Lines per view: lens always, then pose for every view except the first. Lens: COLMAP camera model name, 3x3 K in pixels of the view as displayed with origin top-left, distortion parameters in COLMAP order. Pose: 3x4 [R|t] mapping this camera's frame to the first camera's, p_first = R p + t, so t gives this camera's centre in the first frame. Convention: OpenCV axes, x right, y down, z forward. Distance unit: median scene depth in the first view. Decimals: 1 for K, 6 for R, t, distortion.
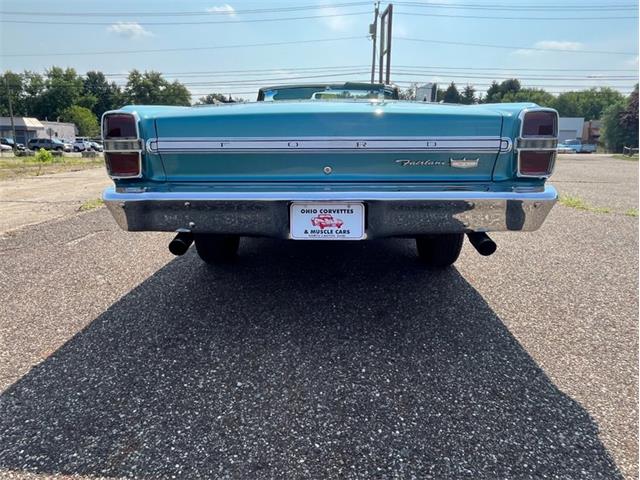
lens RADIAL K [[505.3, 0, 320.0], [0, 505.3, 240.0], [0, 0, 1]] dist [0.002303, -0.007977]
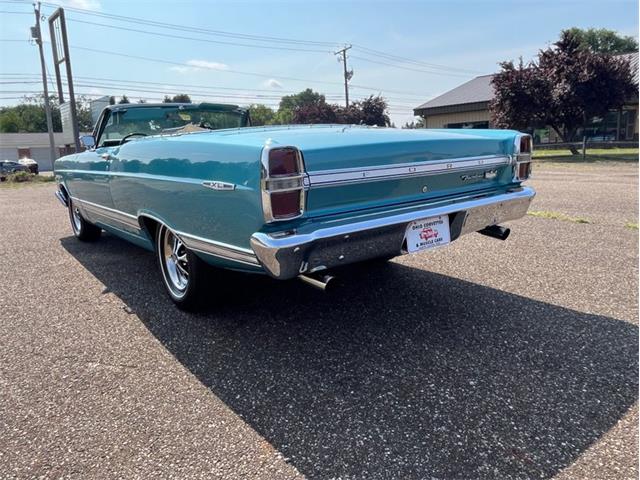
lens RADIAL K [[505.3, 0, 320.0], [0, 505.3, 240.0], [0, 0, 1]] dist [0.002303, -0.007977]
pose [[0.724540, -0.160322, 0.670327, -0.943045], [0.173561, 0.983669, 0.047665, -0.120176], [-0.667021, 0.081807, 0.740534, 0.309528]]
